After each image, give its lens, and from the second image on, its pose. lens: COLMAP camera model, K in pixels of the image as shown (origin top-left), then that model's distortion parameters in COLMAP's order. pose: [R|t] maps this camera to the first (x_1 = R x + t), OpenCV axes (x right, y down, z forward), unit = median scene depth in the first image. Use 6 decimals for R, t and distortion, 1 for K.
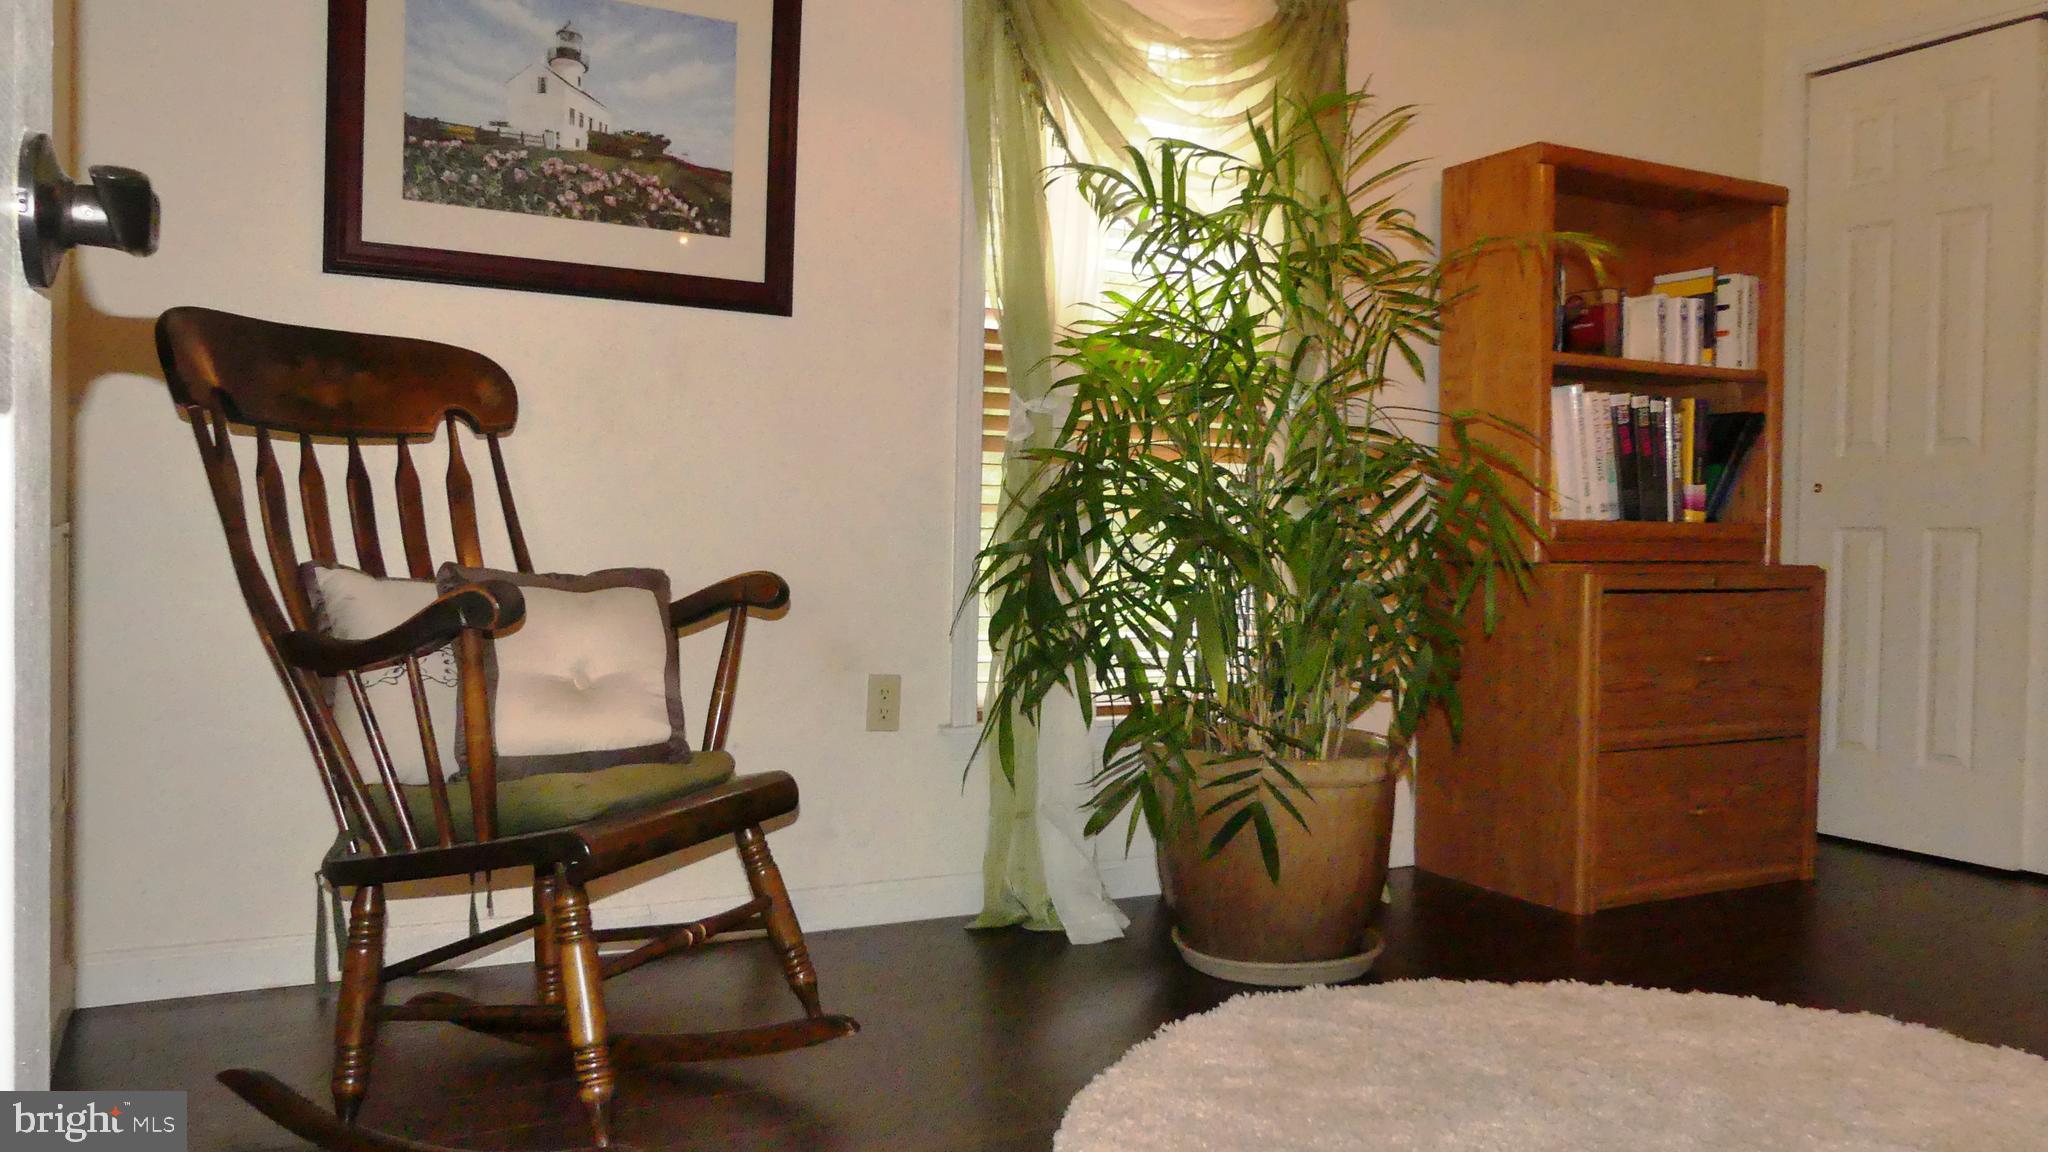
lens RADIAL K [[1601.0, 0, 1024.0], [0, 1601.0, 576.0], [0, 0, 1]] dist [-0.030006, 0.001363]
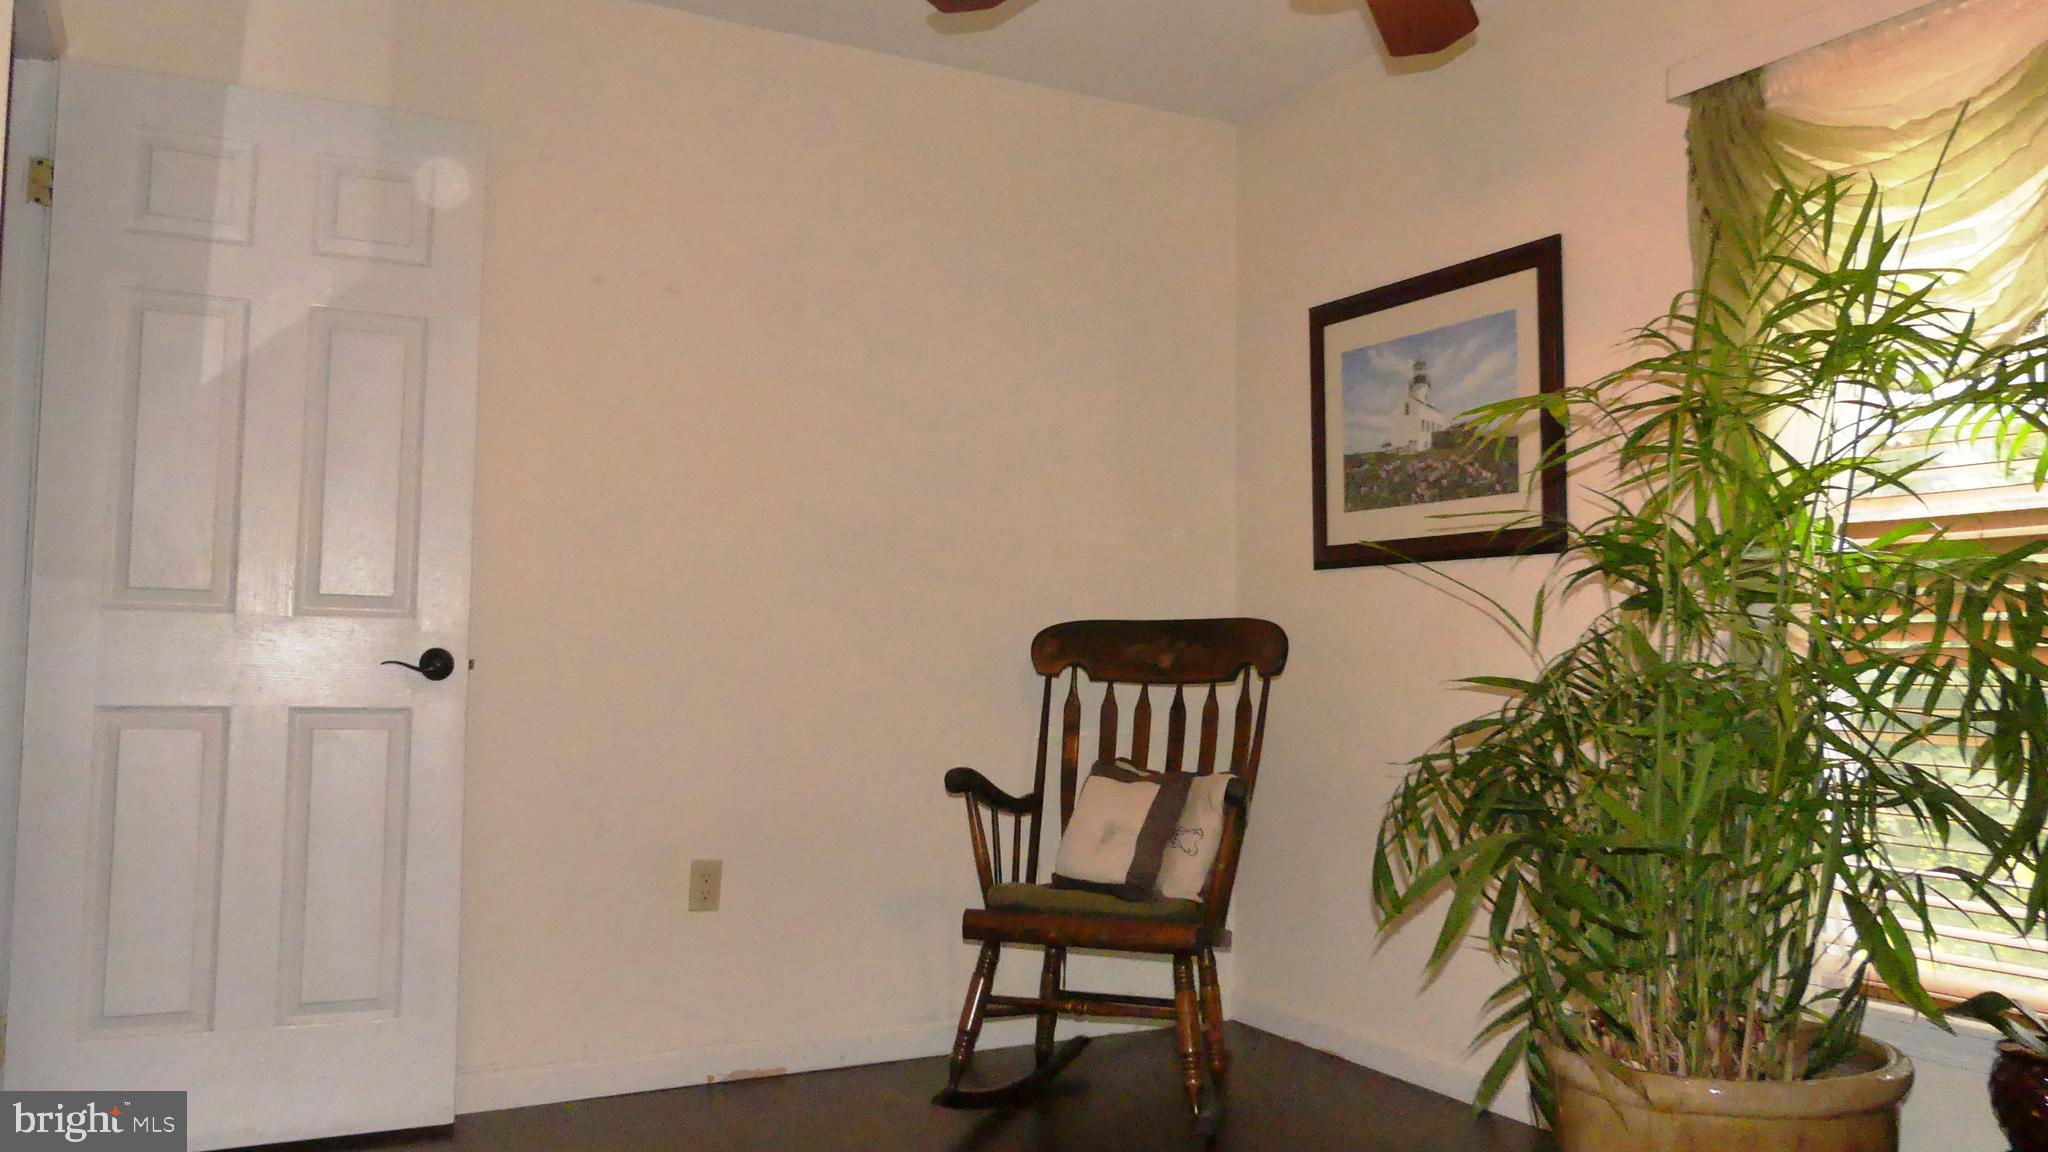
lens RADIAL K [[1601.0, 0, 1024.0], [0, 1601.0, 576.0], [0, 0, 1]] dist [-0.030006, 0.001363]
pose [[-0.011113, -0.095235, -0.995393, 0.913002], [-0.052564, 0.994134, -0.094528, -0.024201], [0.998556, 0.051271, -0.016053, 0.639208]]
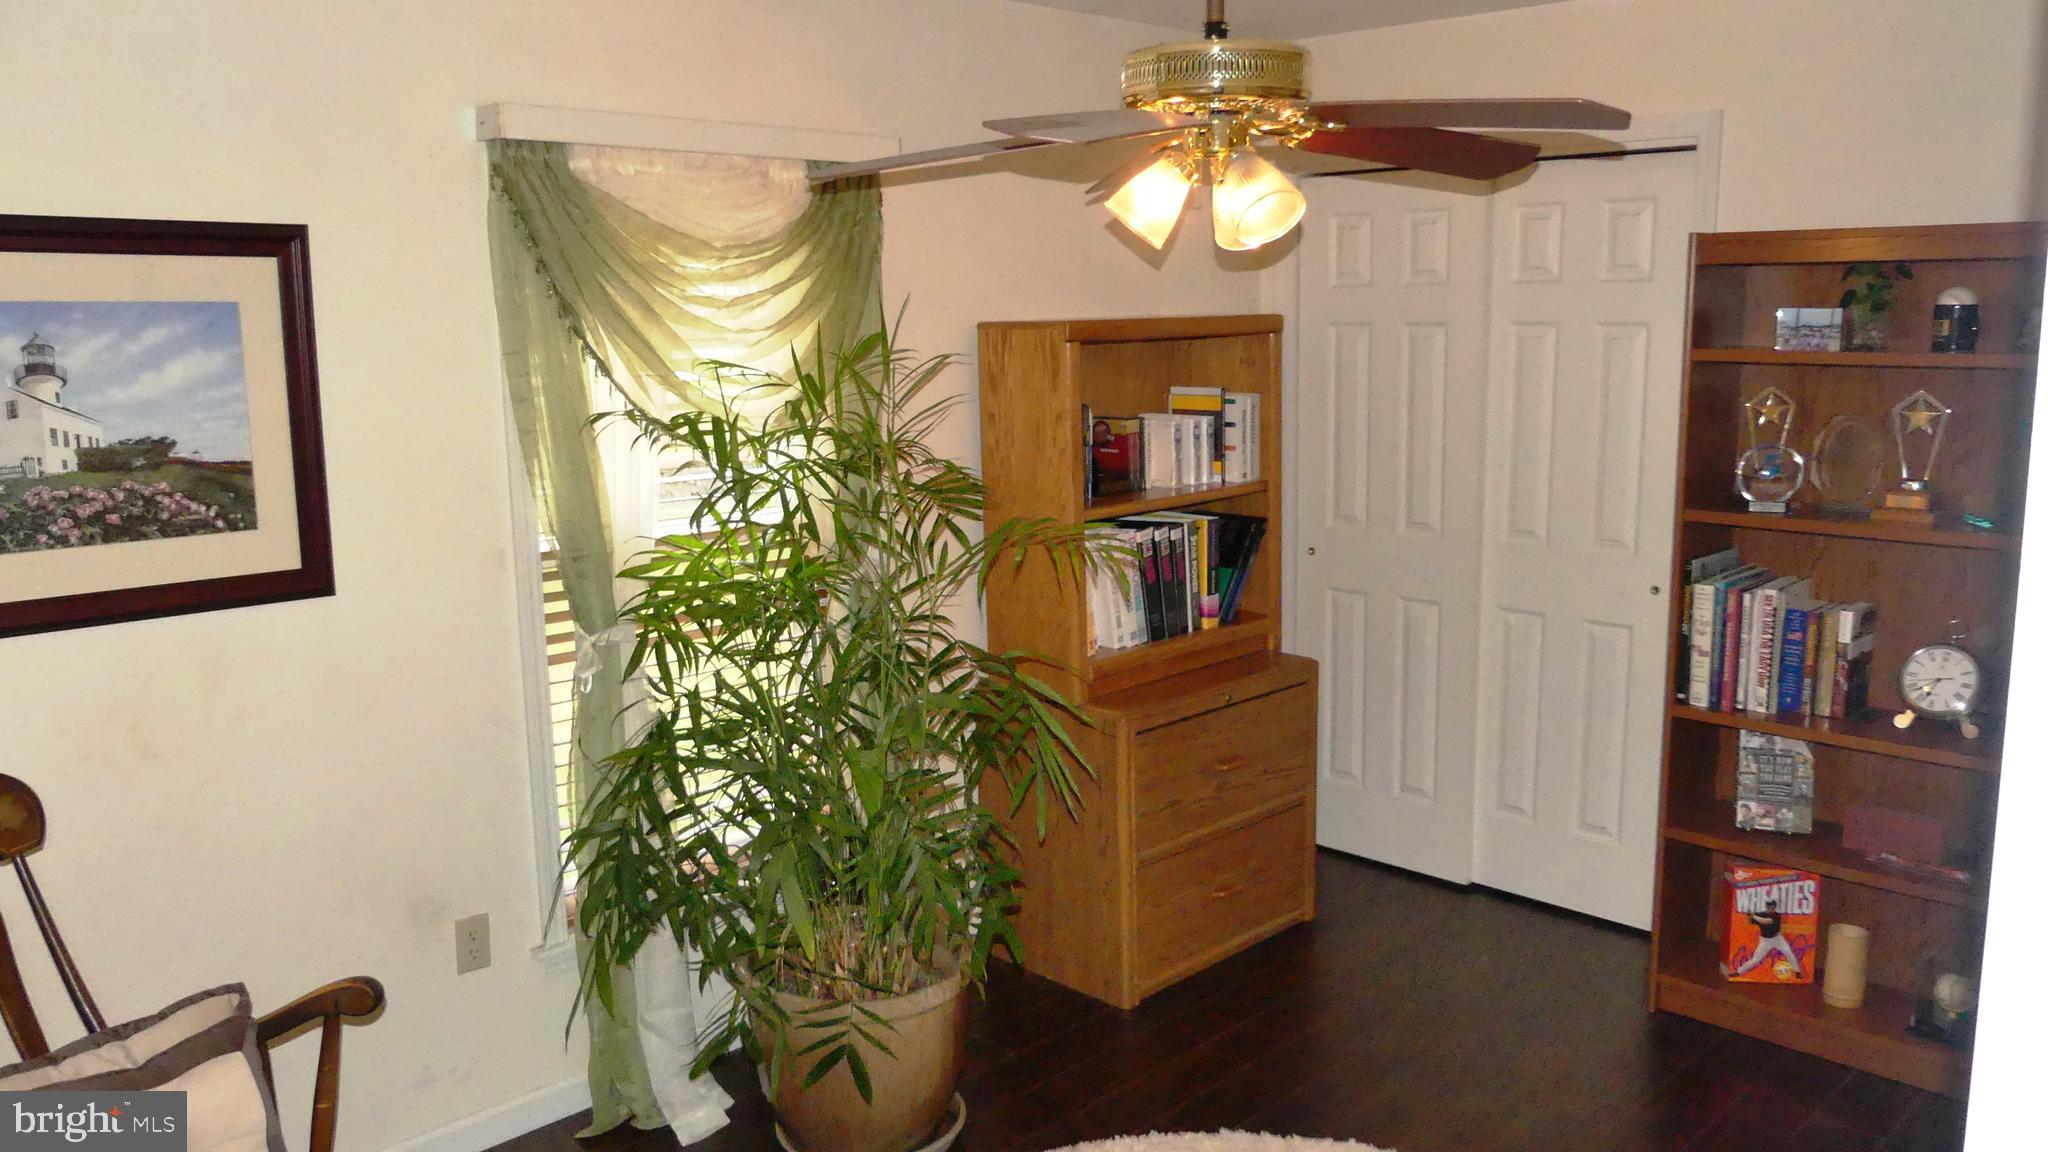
lens RADIAL K [[1580.3, 0, 1024.0], [0, 1580.3, 576.0], [0, 0, 1]] dist [-0.032810, 0.064378]
pose [[0.959014, -0.085053, 0.270292, -0.002467], [0.044407, 0.987214, 0.153090, -0.294153], [-0.279857, -0.134813, 0.950529, -0.017686]]
